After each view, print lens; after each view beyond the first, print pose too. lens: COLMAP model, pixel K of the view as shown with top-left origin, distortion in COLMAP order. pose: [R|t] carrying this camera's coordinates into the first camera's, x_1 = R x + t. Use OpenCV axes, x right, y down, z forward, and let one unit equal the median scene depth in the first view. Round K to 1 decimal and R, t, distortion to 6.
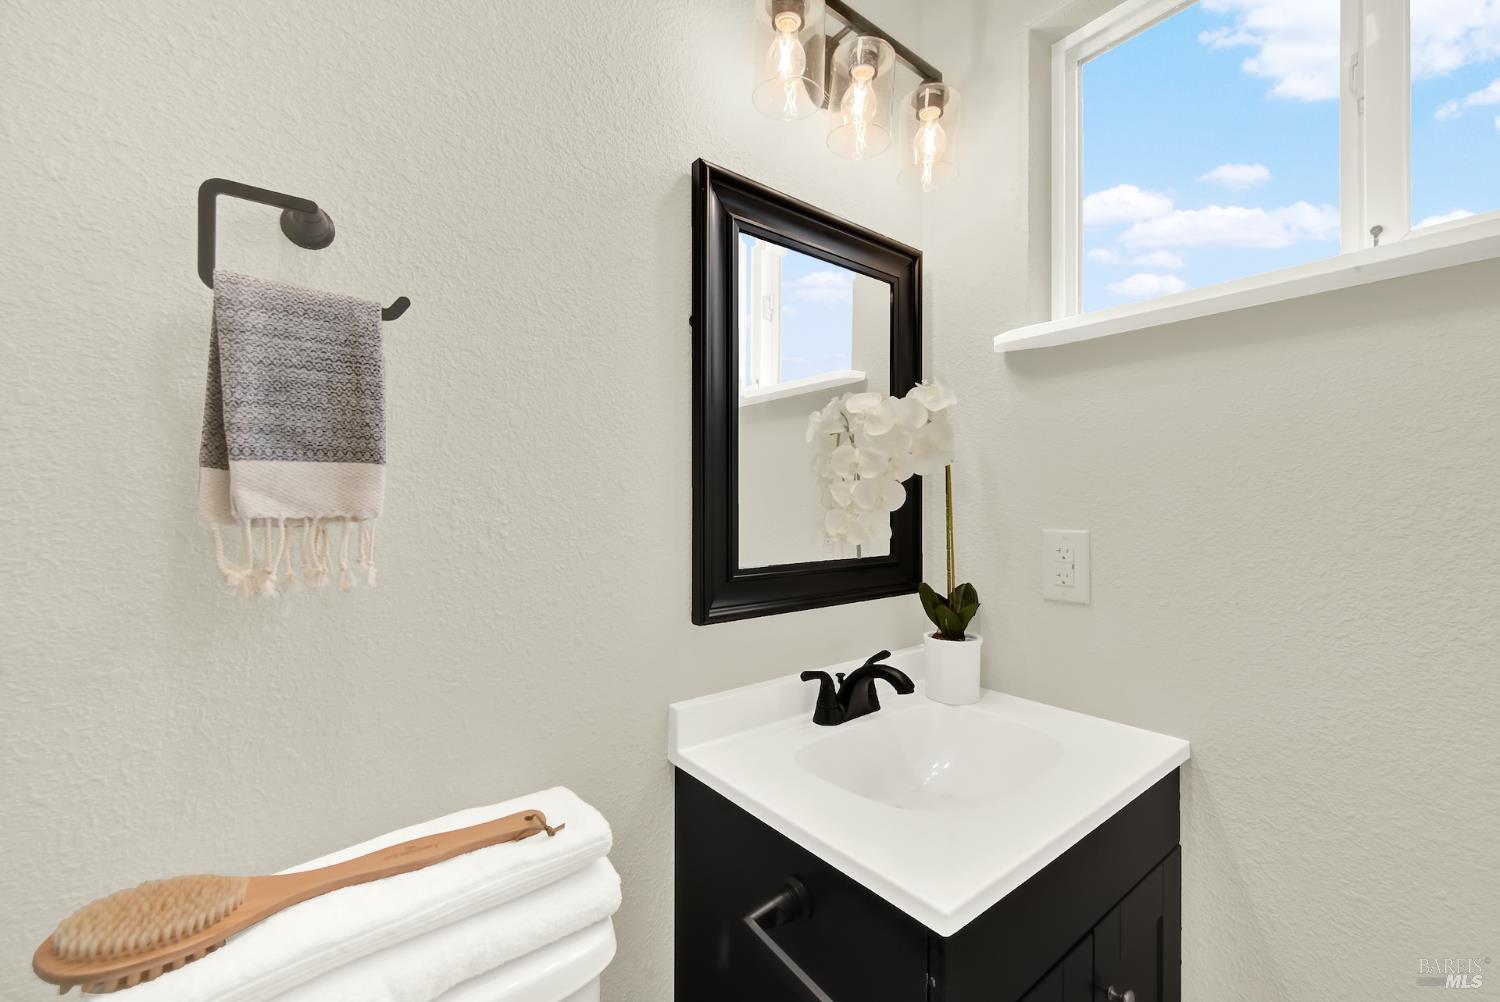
lens RADIAL K [[611.9, 0, 755.3], [0, 611.9, 504.3], [0, 0, 1]] dist [0.002232, -0.002452]
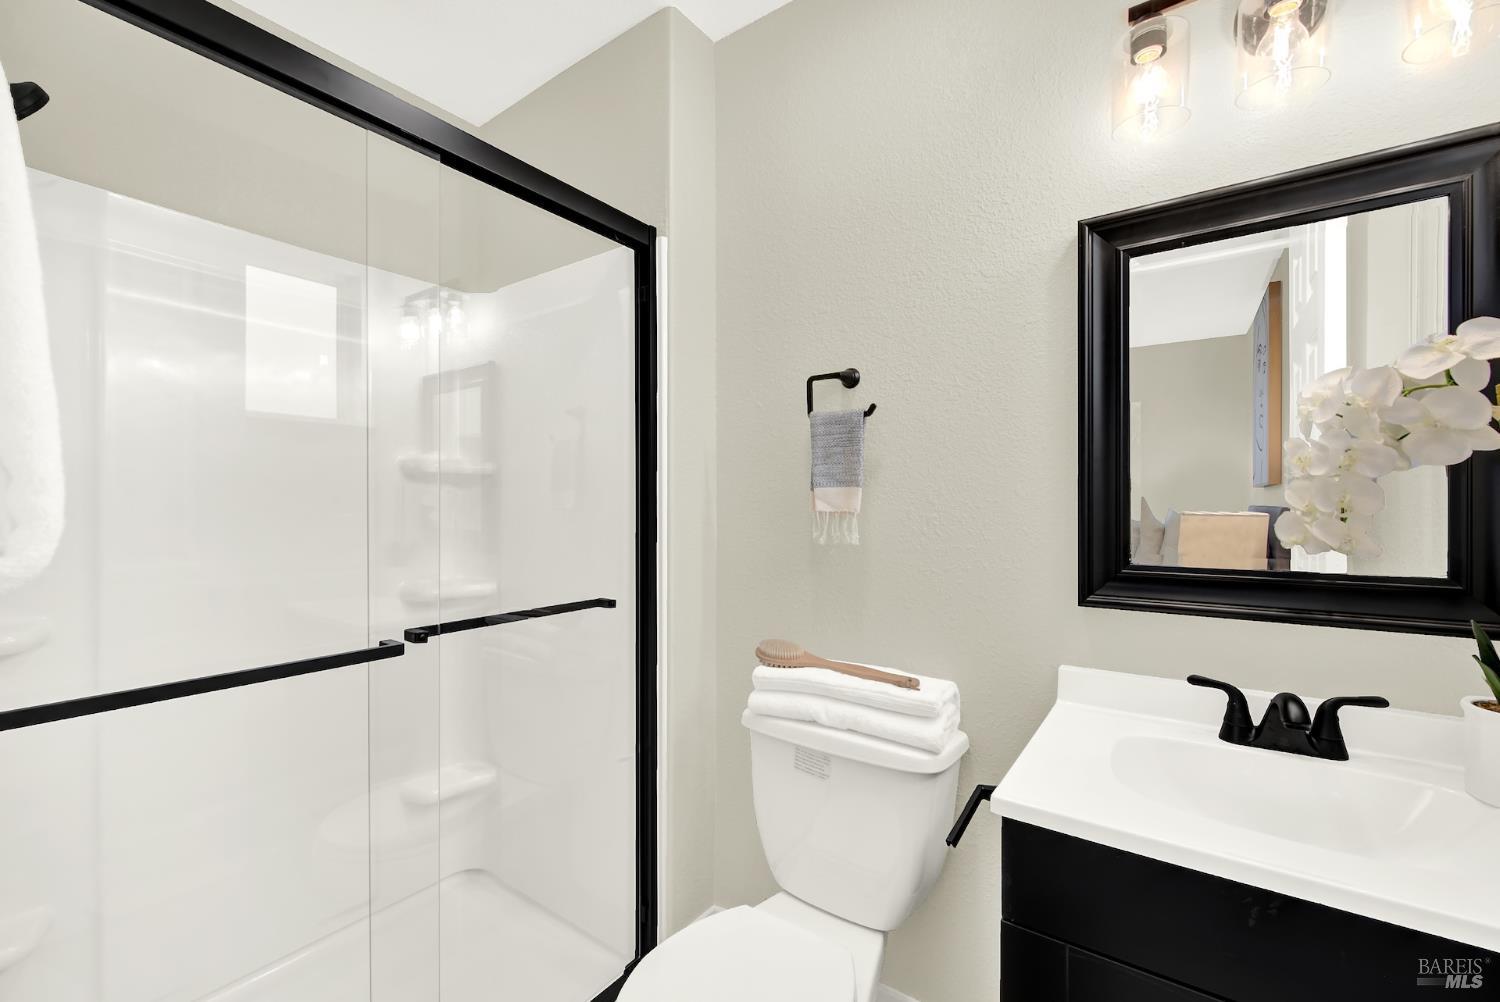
lens RADIAL K [[611.9, 0, 762.9], [0, 611.9, 502.4], [0, 0, 1]] dist [0.002232, -0.002452]
pose [[0.280558, 0.001001, -0.959837, 1.325181], [0.002097, 0.999996, 0.001656, -0.016473], [0.959835, -0.002477, 0.280555, 0.088358]]
